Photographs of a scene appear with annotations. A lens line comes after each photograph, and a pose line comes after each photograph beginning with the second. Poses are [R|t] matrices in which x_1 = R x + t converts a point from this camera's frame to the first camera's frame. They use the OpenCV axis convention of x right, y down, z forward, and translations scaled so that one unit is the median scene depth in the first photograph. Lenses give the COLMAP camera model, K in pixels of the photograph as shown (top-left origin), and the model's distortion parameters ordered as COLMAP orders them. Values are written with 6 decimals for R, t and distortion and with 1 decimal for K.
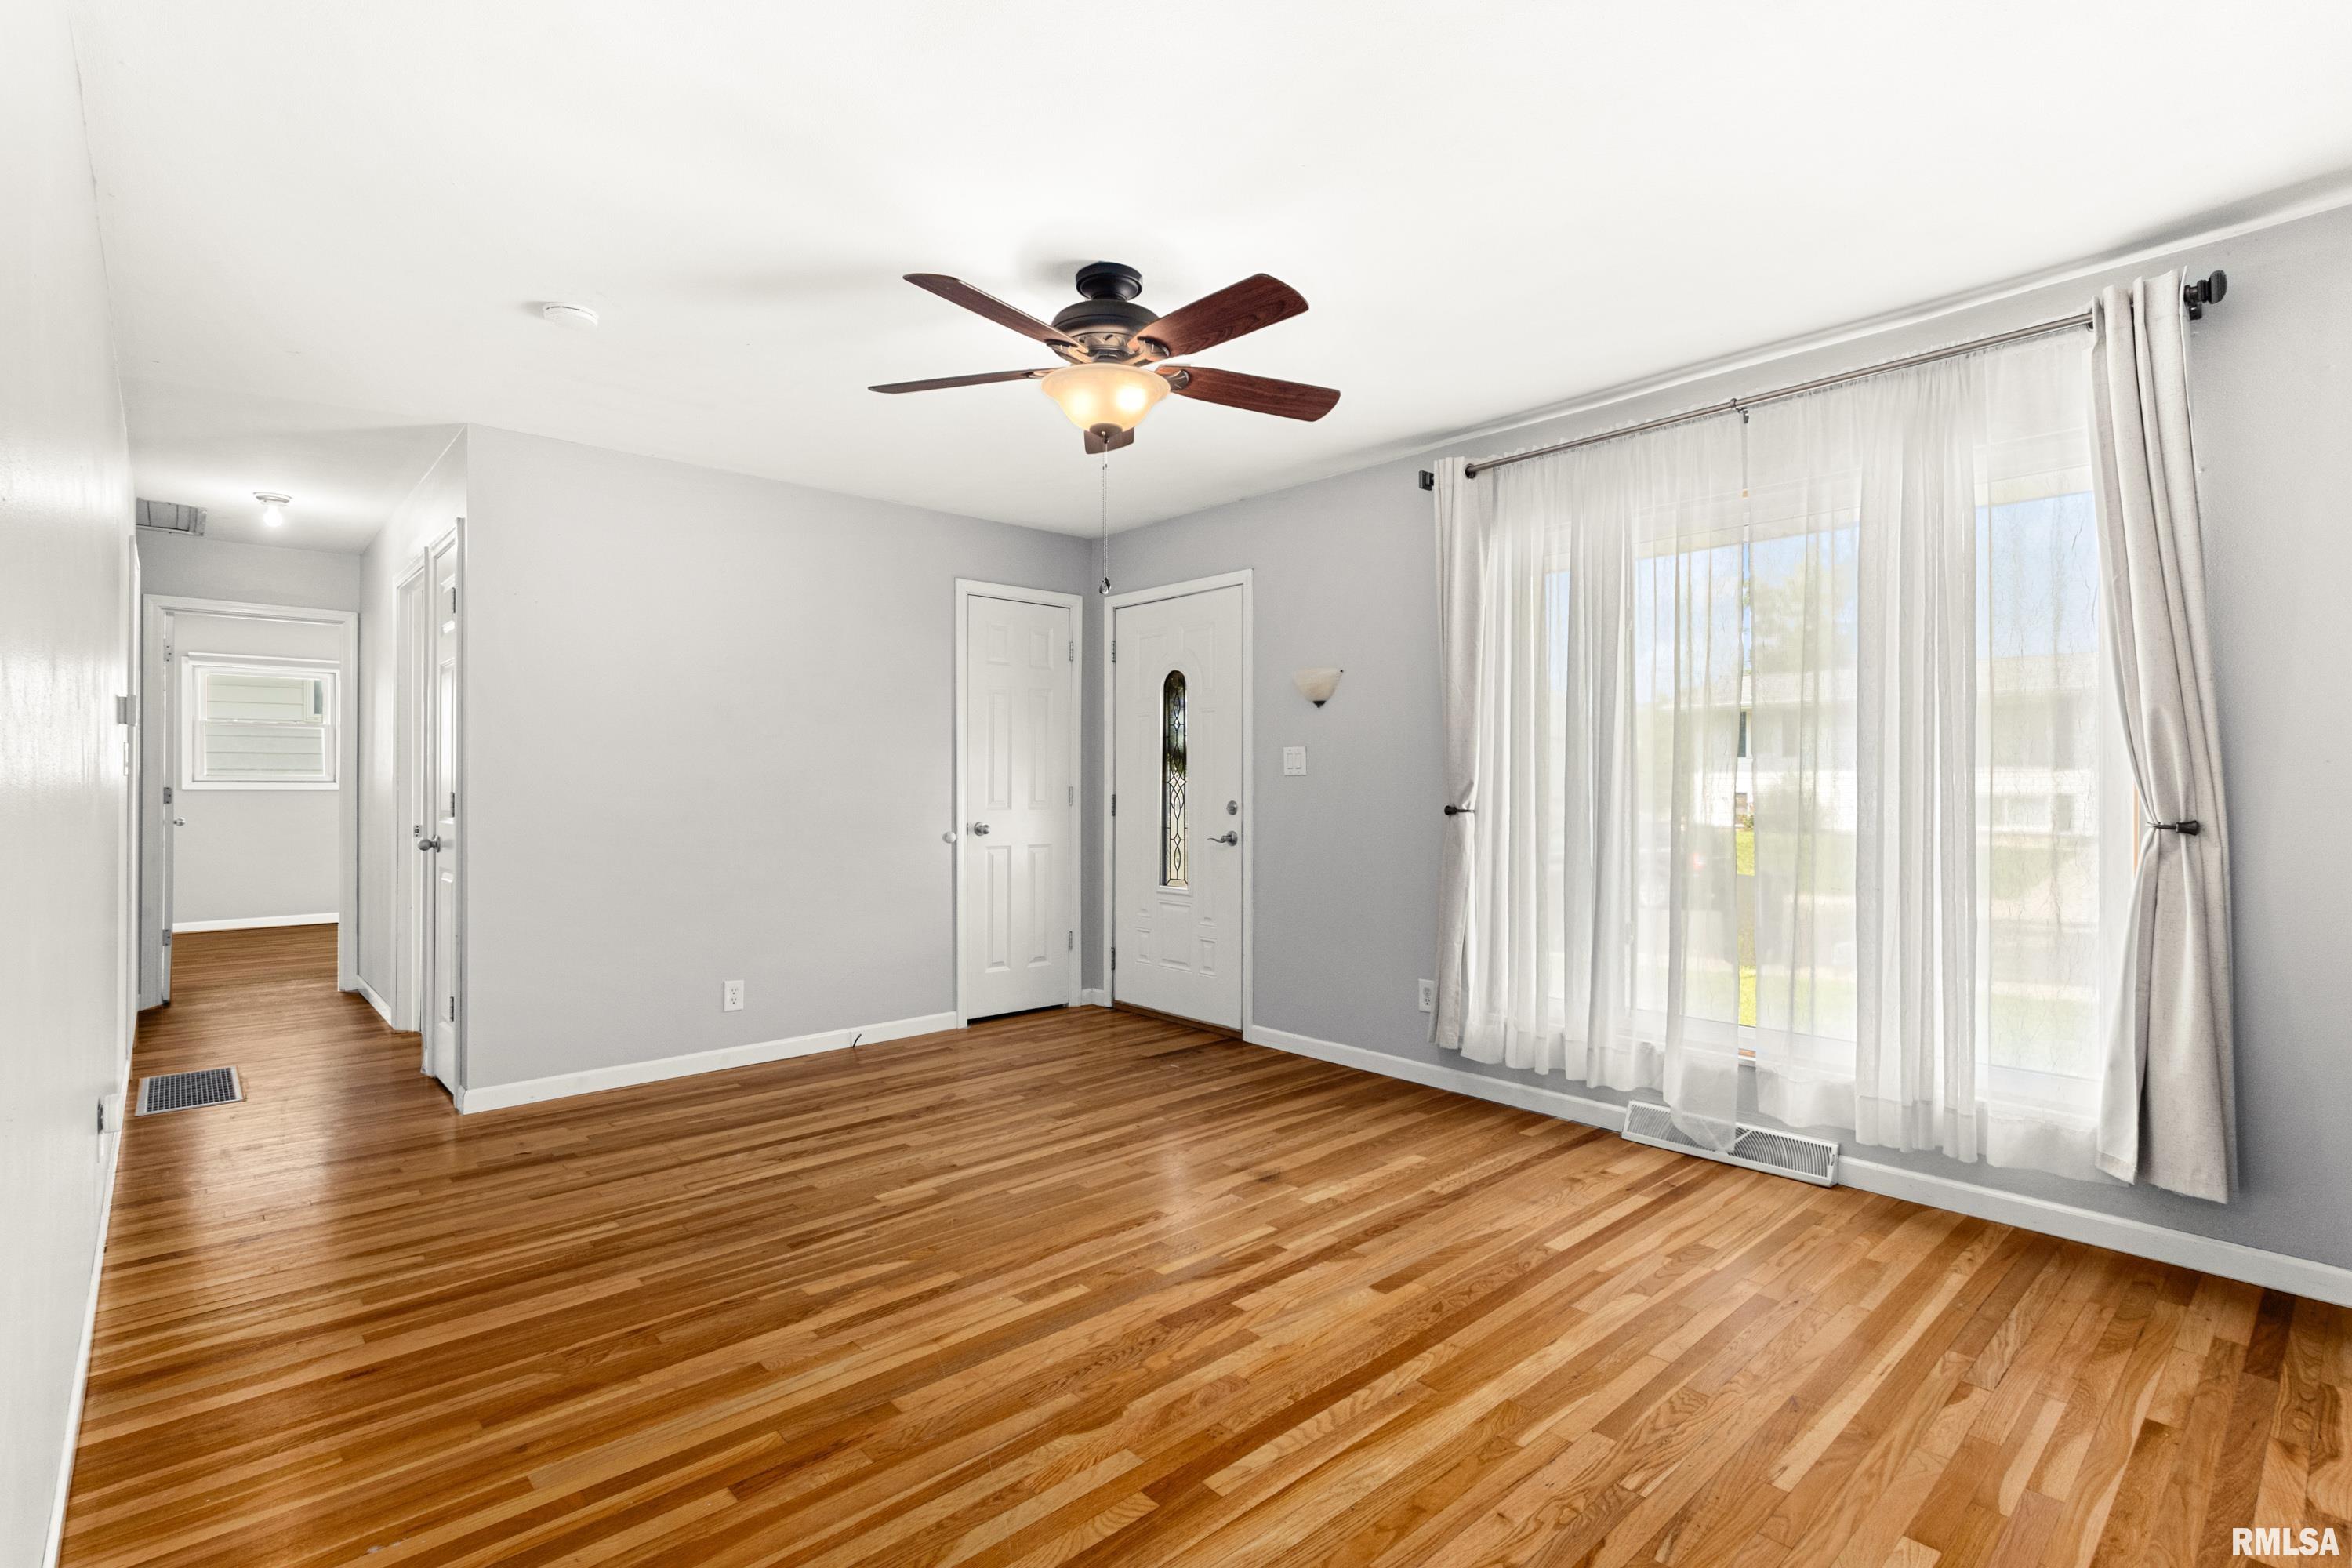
lens RADIAL K [[1101.5, 0, 1155.3], [0, 1101.5, 791.2], [0, 0, 1]] dist [0.002799, -0.002092]
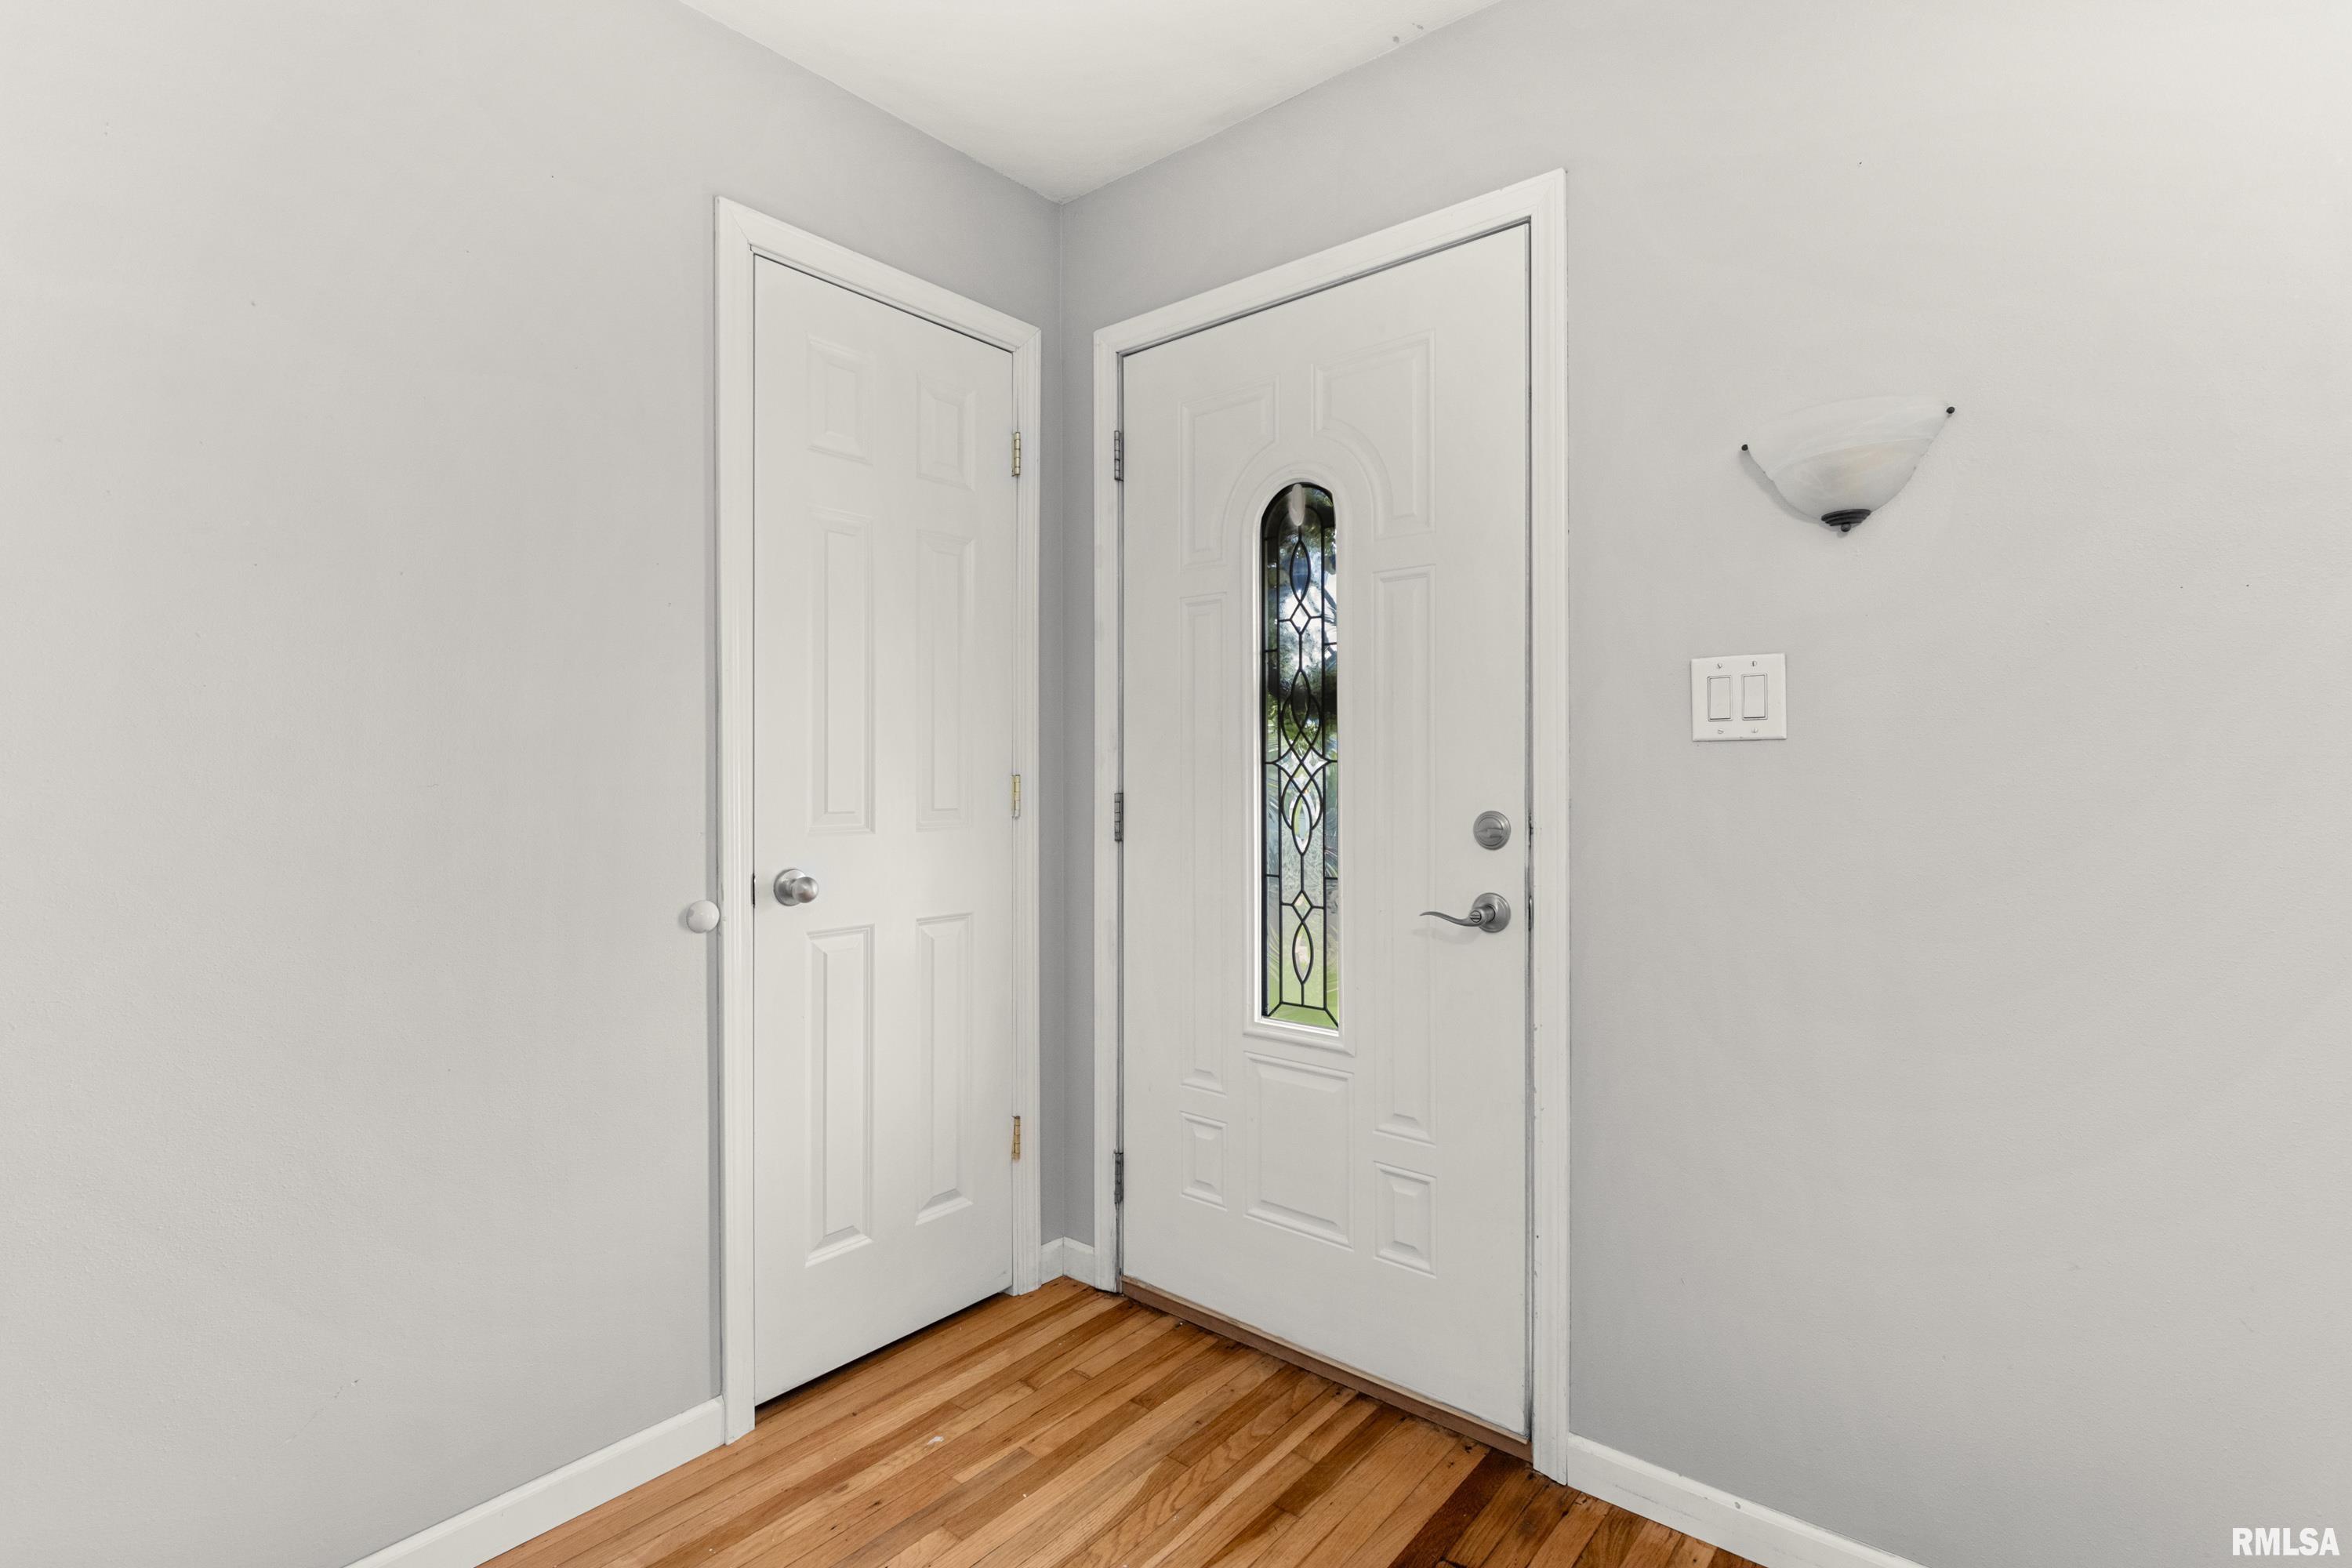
lens RADIAL K [[1101.5, 0, 1165.3], [0, 1101.5, 778.2], [0, 0, 1]] dist [0.002799, -0.002092]
pose [[0.989352, -0.002558, 0.145518, -0.133276], [0.002603, 0.999997, -0.000124, -0.003960], [-0.145517, 0.000501, 0.989356, 0.933131]]
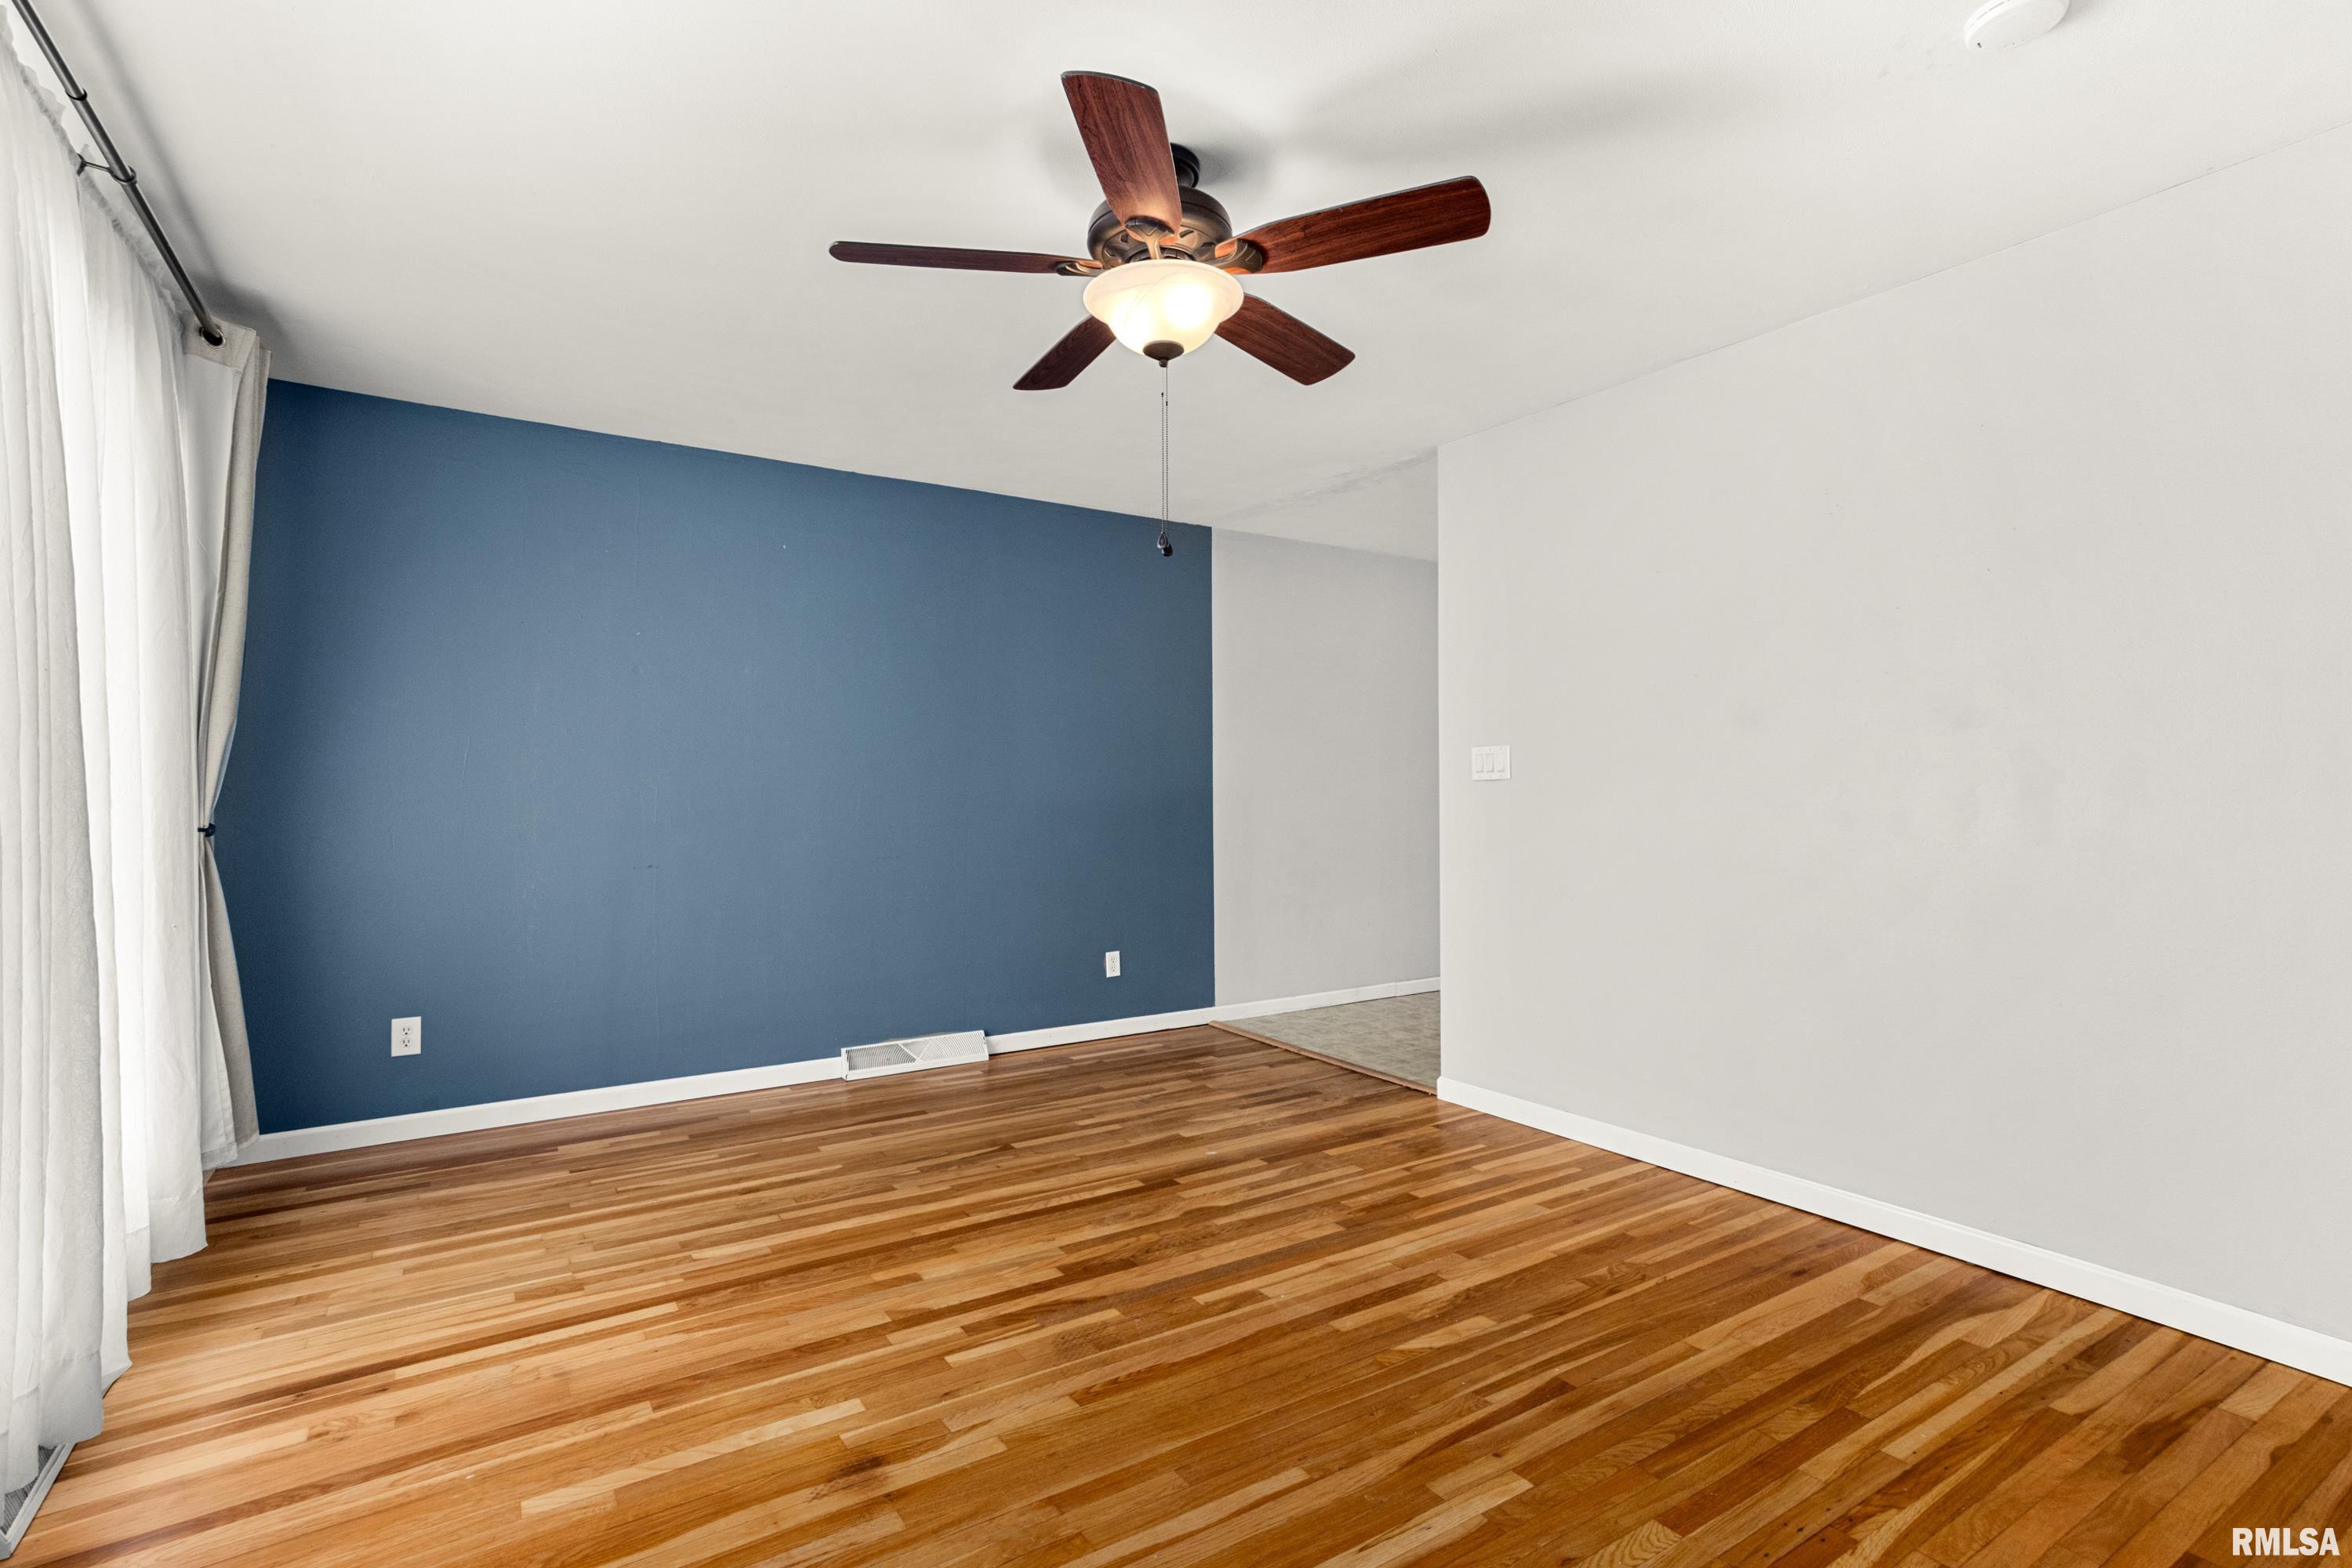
lens RADIAL K [[1101.5, 0, 1164.8], [0, 1101.5, 799.3], [0, 0, 1]] dist [0.002799, -0.002092]
pose [[-0.988649, 0.001347, 0.150237, -0.133227], [0.003671, 0.999878, 0.015193, -0.008264], [-0.150198, 0.015572, -0.988533, 1.439005]]
